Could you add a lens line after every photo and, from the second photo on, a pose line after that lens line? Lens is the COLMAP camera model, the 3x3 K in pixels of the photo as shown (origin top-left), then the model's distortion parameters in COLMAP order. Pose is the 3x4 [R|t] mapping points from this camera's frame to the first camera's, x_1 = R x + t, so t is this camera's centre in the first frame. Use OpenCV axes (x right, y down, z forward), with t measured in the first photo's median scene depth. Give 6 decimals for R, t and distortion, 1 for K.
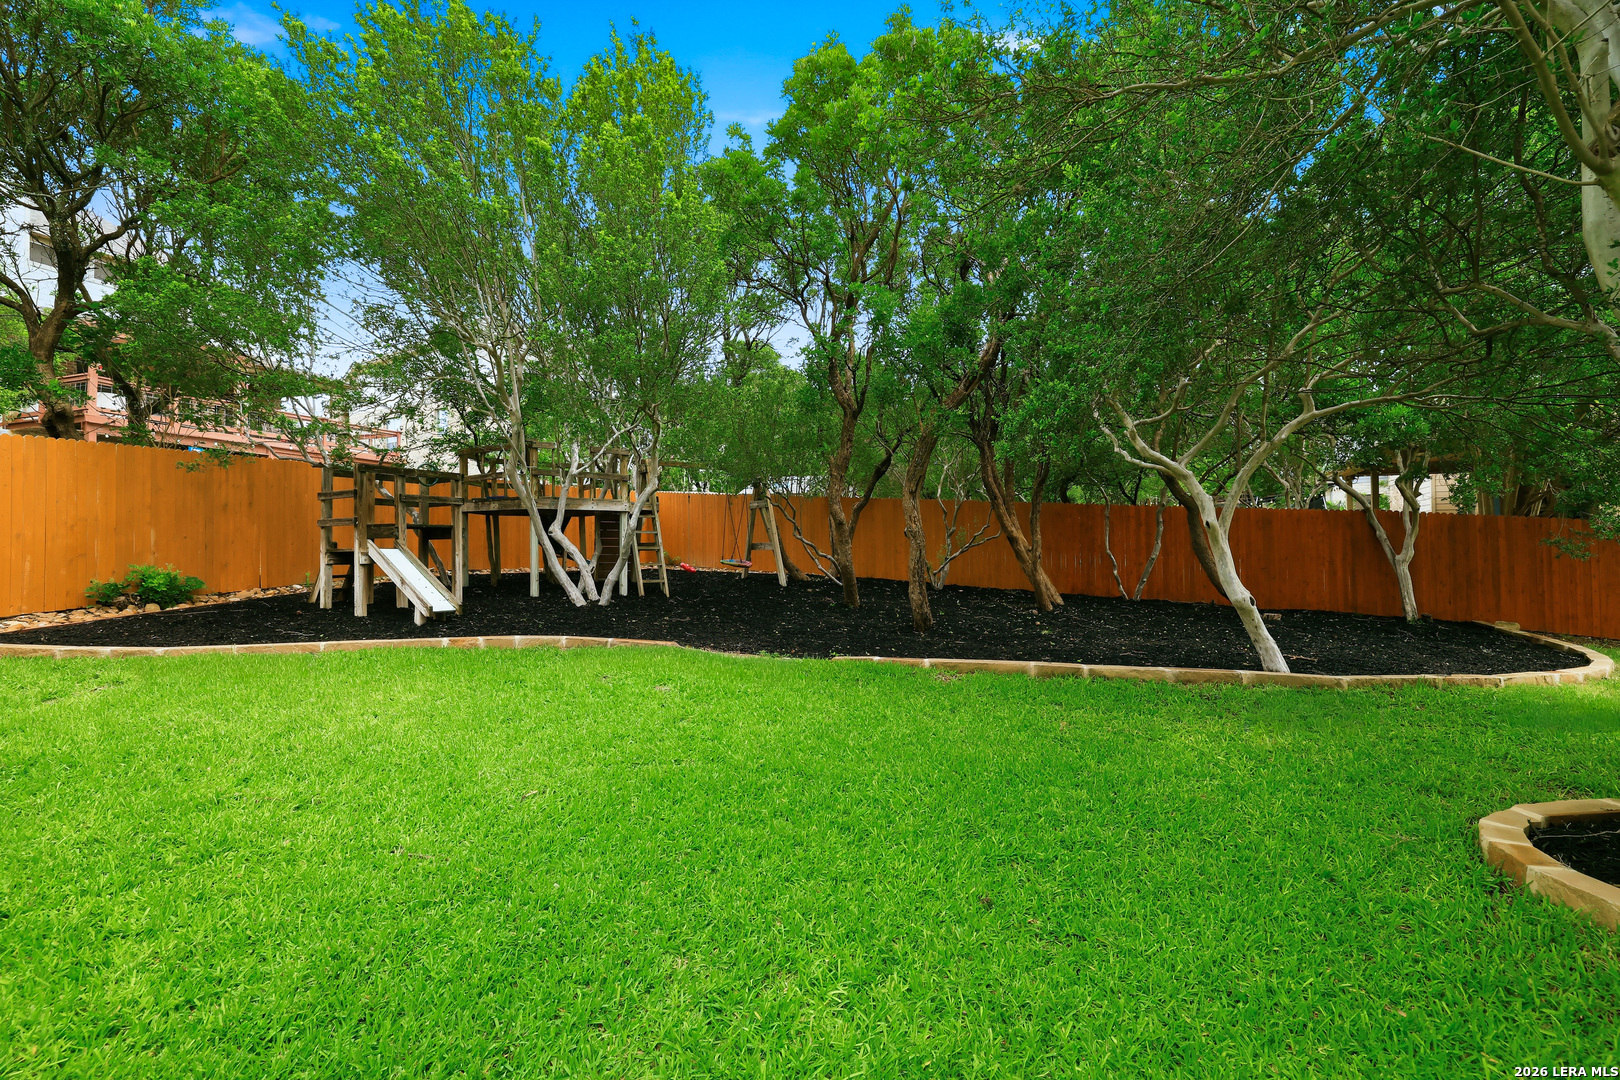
lens RADIAL K [[694.8, 0, 810.0], [0, 694.8, 540.0], [0, 0, 1]] dist [-0.001395, -0.000091]
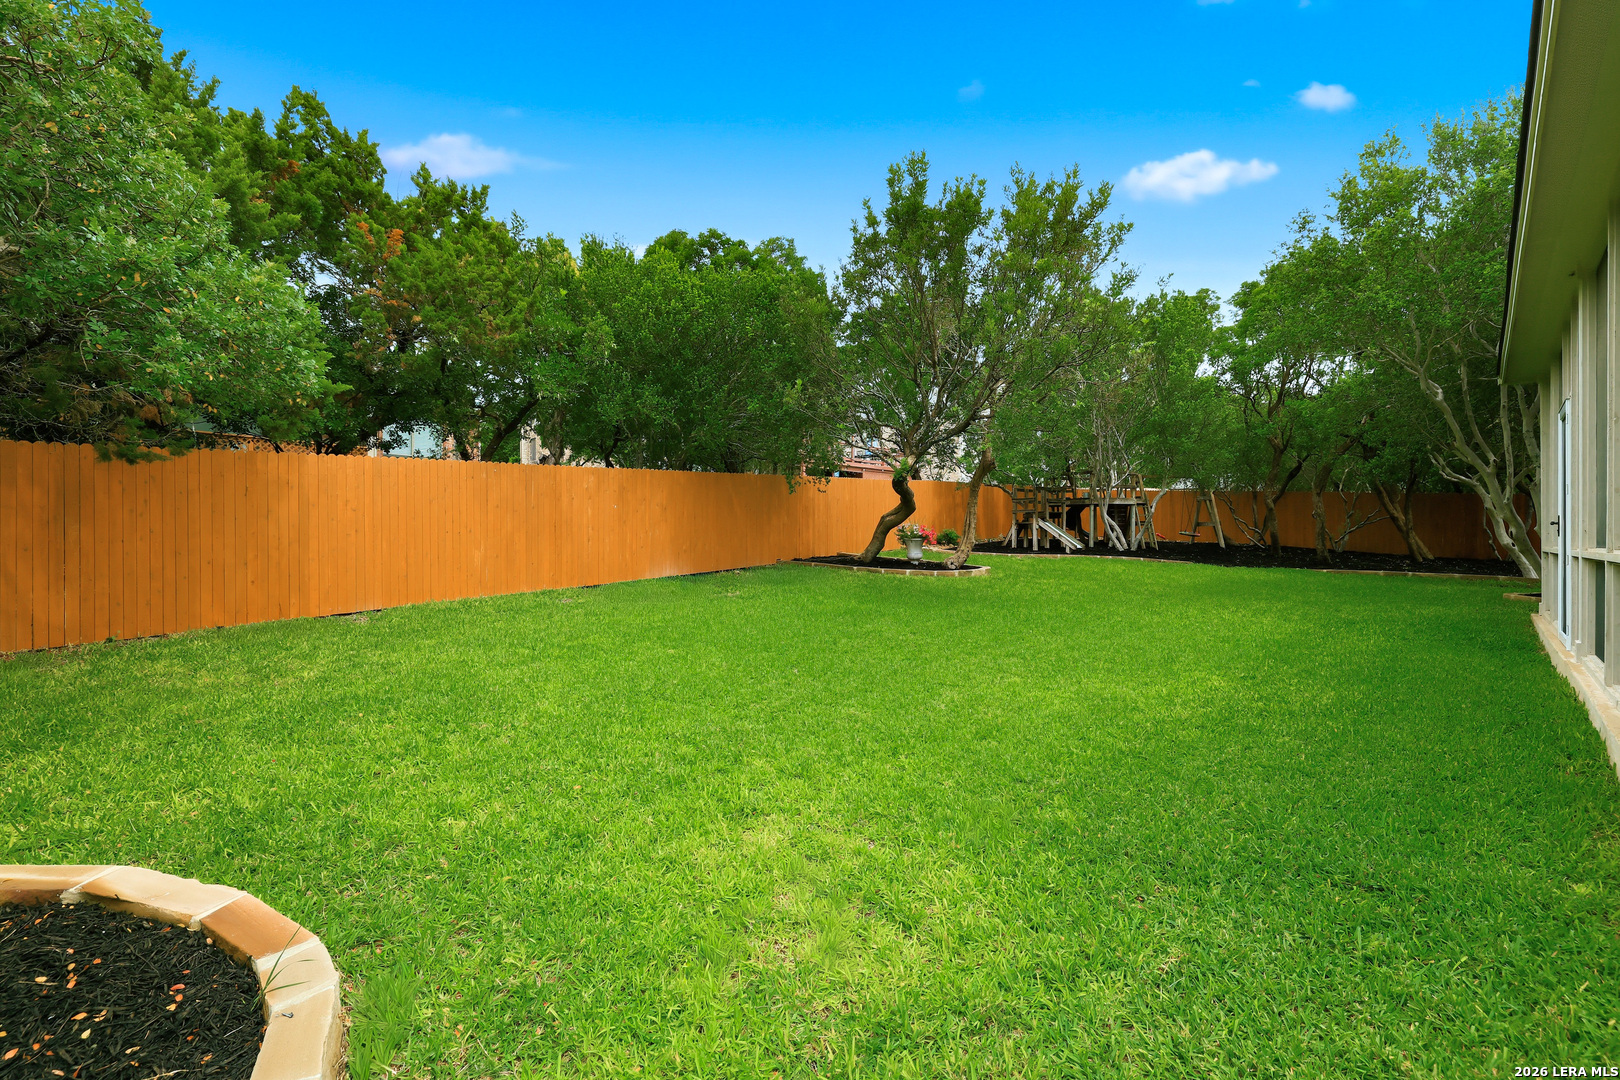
lens RADIAL K [[694.8, 0, 810.0], [0, 694.8, 540.0], [0, 0, 1]] dist [-0.001395, -0.000091]
pose [[0.882633, 0.009408, -0.469968, -0.152066], [-0.002403, 0.999877, 0.015503, 0.028730], [0.470056, -0.012554, 0.882547, -1.091070]]
